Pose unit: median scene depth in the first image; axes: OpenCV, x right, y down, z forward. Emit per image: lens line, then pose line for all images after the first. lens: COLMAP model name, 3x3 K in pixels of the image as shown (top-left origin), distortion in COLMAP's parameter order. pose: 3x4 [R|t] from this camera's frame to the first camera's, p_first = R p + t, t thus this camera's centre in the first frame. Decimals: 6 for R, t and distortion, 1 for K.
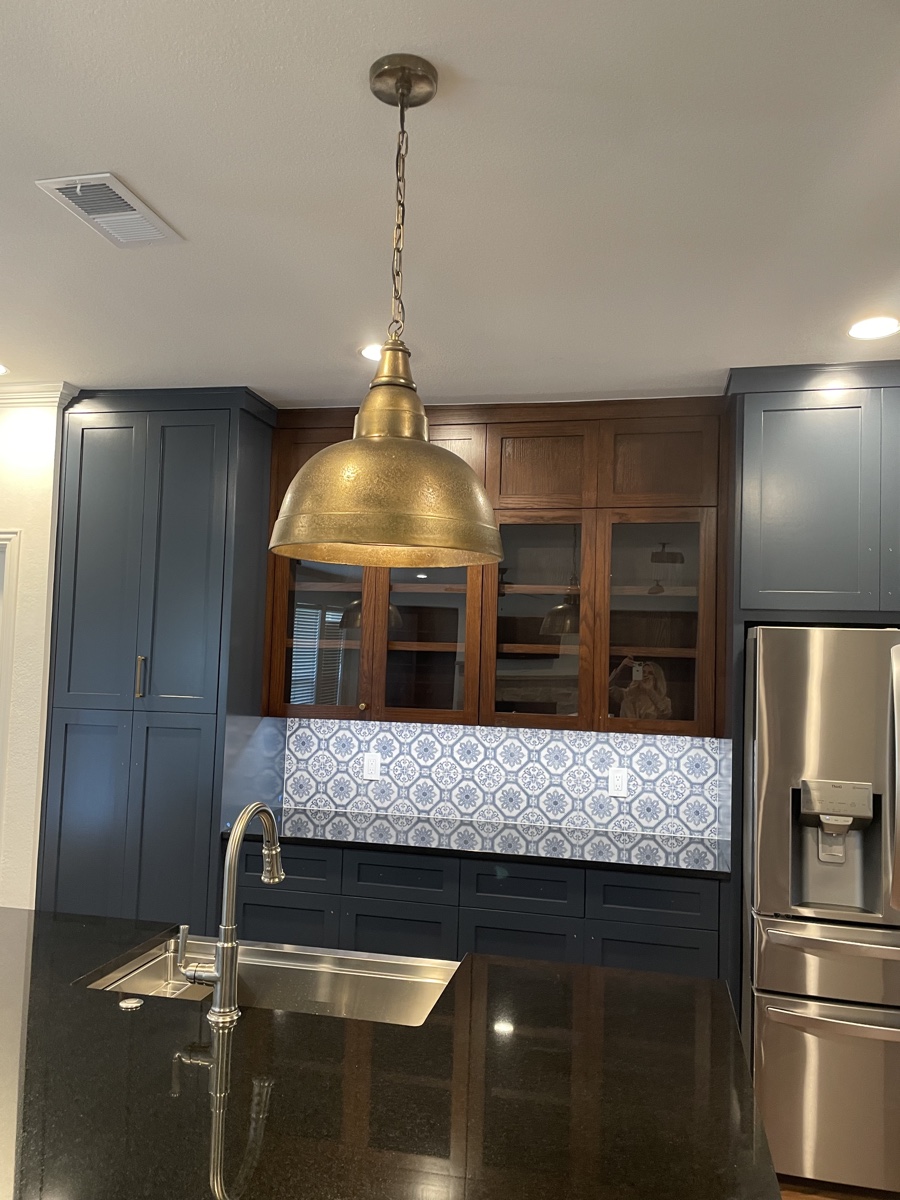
lens RADIAL K [[903.0, 0, 439.2], [0, 903.0, 606.7], [0, 0, 1]] dist [0.092740, -0.125324]
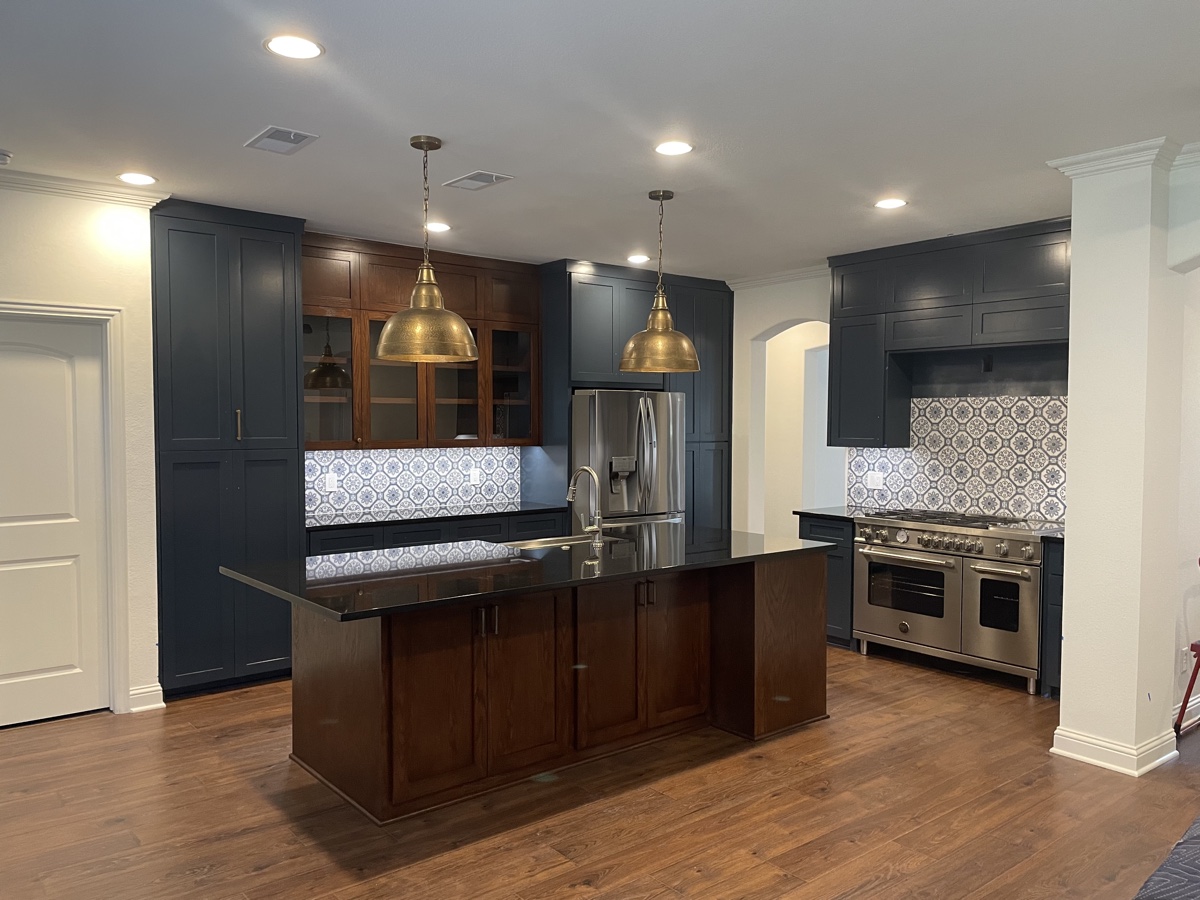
lens RADIAL K [[903.0, 0, 606.0], [0, 903.0, 457.0], [0, 0, 1]] dist [0.092740, -0.125324]
pose [[0.617503, -0.063221, 0.784024, -1.017008], [-0.029199, 0.994235, 0.103169, -0.031728], [-0.786027, -0.086600, 0.612097, -0.263825]]
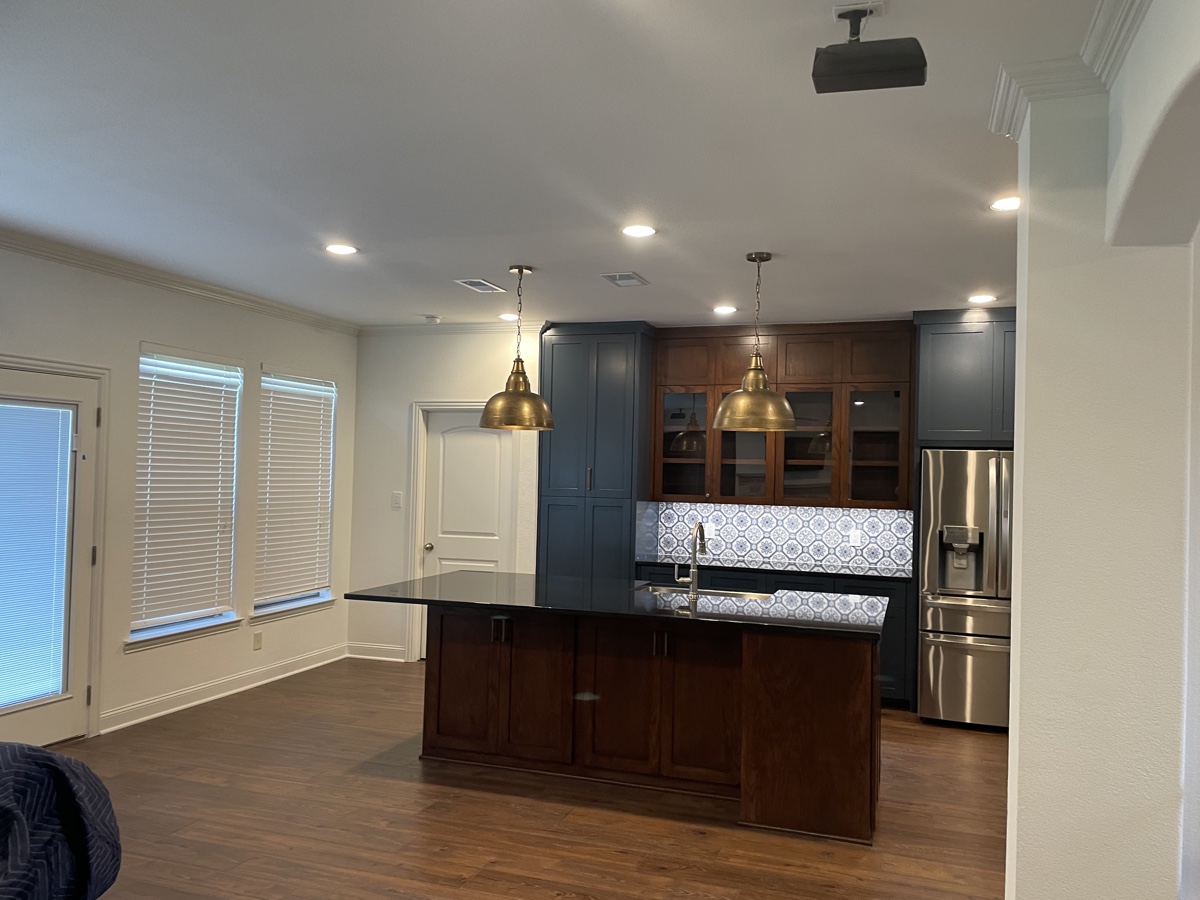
lens RADIAL K [[903.0, 0, 608.5], [0, 903.0, 457.5], [0, 0, 1]] dist [0.092740, -0.125324]
pose [[0.994544, -0.010273, -0.103809, -0.092276], [0.014483, 0.999099, 0.039881, -0.038395], [0.103306, -0.041167, 0.993797, -0.784316]]
